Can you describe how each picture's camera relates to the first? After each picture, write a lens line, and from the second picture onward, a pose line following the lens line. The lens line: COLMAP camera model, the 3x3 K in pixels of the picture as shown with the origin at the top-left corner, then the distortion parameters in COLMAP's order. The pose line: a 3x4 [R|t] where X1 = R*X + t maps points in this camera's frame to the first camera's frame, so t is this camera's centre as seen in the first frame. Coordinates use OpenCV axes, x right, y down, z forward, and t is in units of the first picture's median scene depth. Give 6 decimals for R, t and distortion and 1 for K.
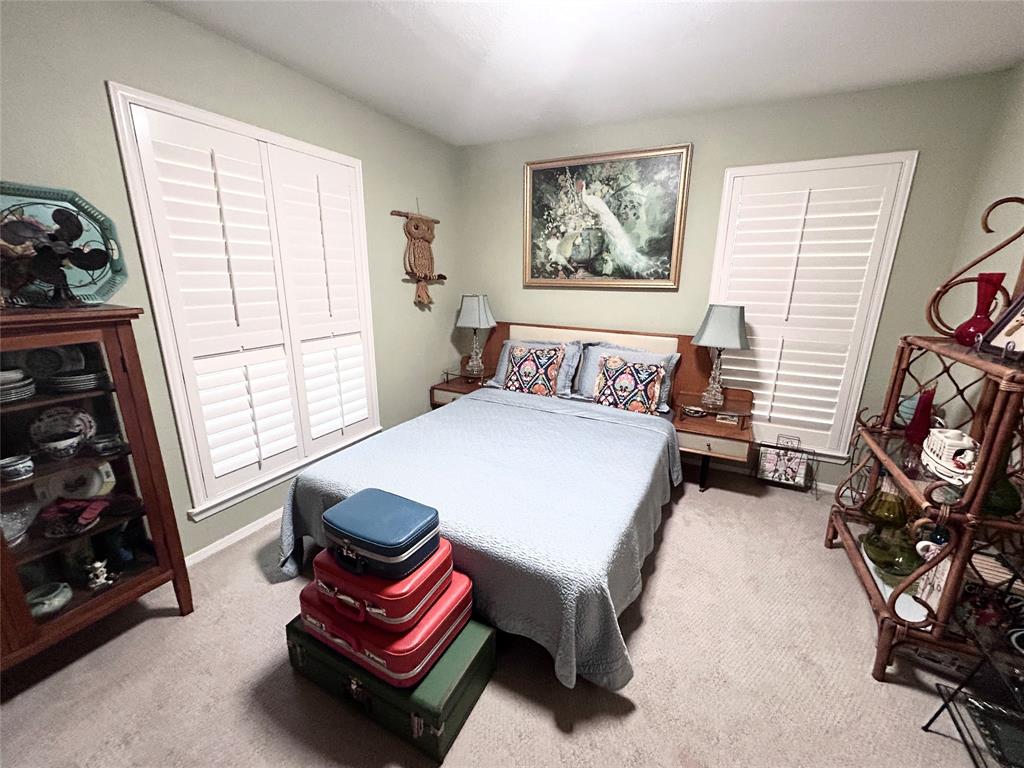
lens RADIAL K [[413.8, 0, 507.5], [0, 413.8, 383.0], [0, 0, 1]] dist [-0.001950, 0.000363]
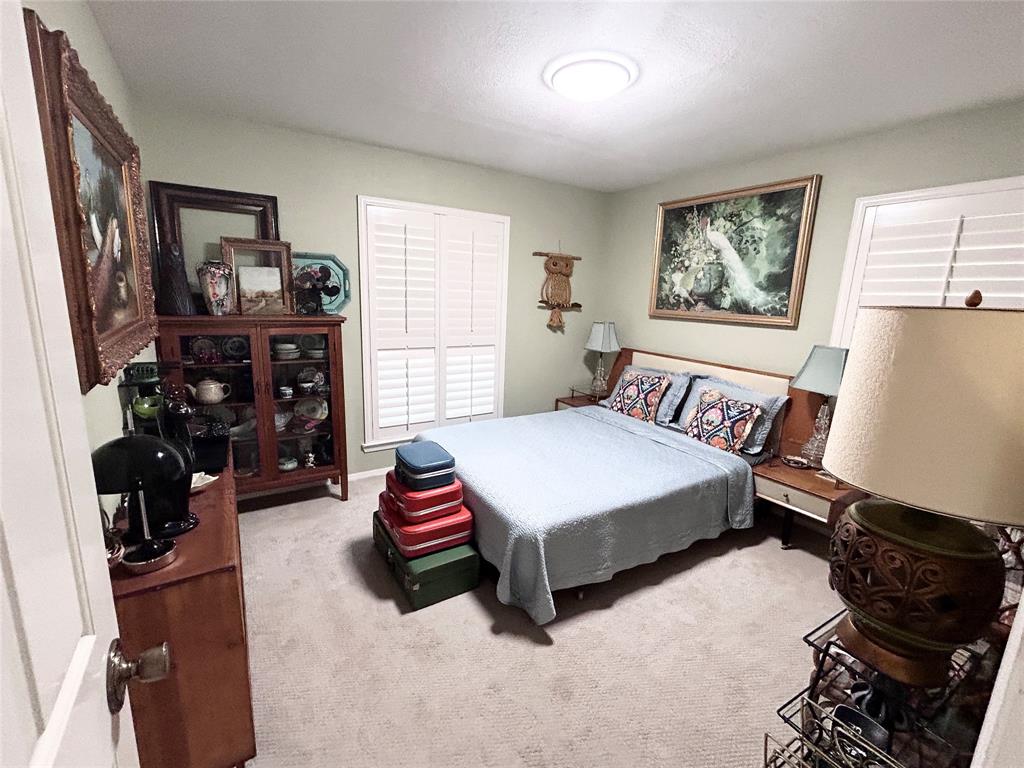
lens RADIAL K [[446.6, 0, 513.3], [0, 446.6, 383.8], [0, 0, 1]] dist [0.002843, 0.000409]
pose [[0.857948, 0.121882, -0.499070, 0.395906], [-0.156177, 0.987350, -0.027353, 0.024543], [0.489423, 0.101411, 0.866130, -0.164809]]
